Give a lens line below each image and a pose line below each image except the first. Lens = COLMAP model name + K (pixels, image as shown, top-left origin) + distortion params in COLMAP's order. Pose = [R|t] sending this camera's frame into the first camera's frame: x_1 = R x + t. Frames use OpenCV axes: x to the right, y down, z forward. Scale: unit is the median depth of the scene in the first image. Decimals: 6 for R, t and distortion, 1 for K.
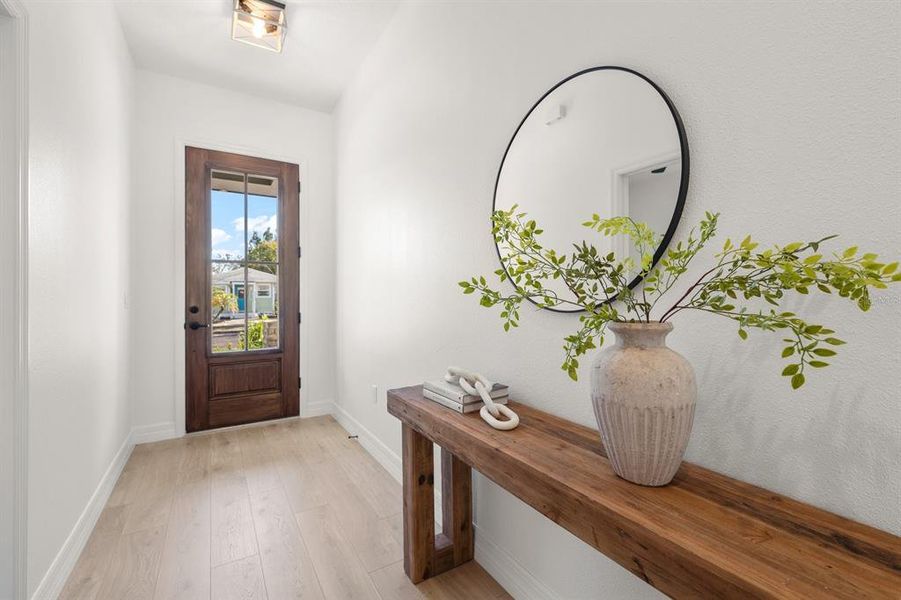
lens RADIAL K [[394.3, 0, 455.2], [0, 394.3, 293.6], [0, 0, 1]] dist [-0.005430, -0.000740]
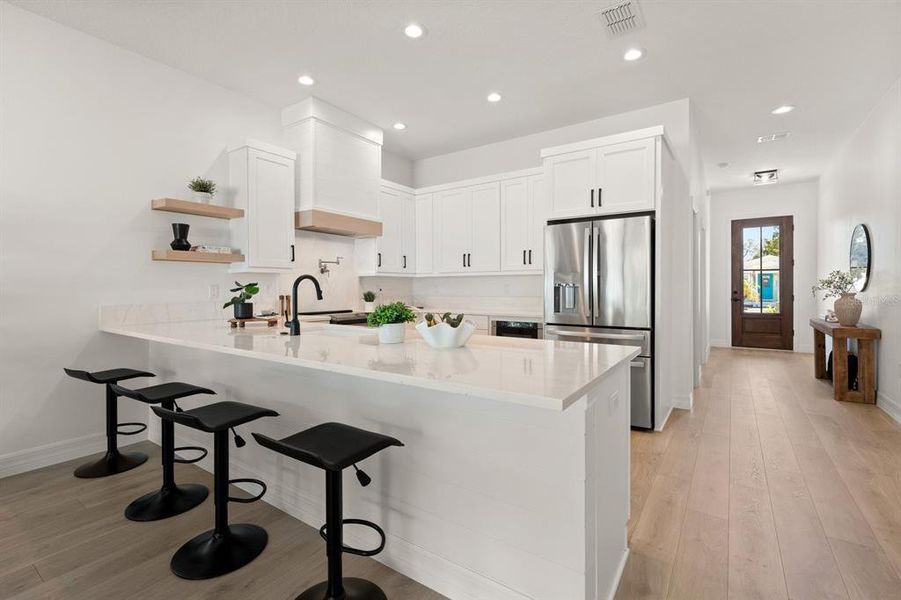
lens RADIAL K [[394.3, 0, 452.7], [0, 394.3, 294.7], [0, 0, 1]] dist [-0.005430, -0.000740]
pose [[0.389040, 0.014126, -0.921112, 0.750310], [0.015426, 0.999642, 0.021846, -0.019987], [0.921092, -0.022708, 0.388683, -1.314342]]
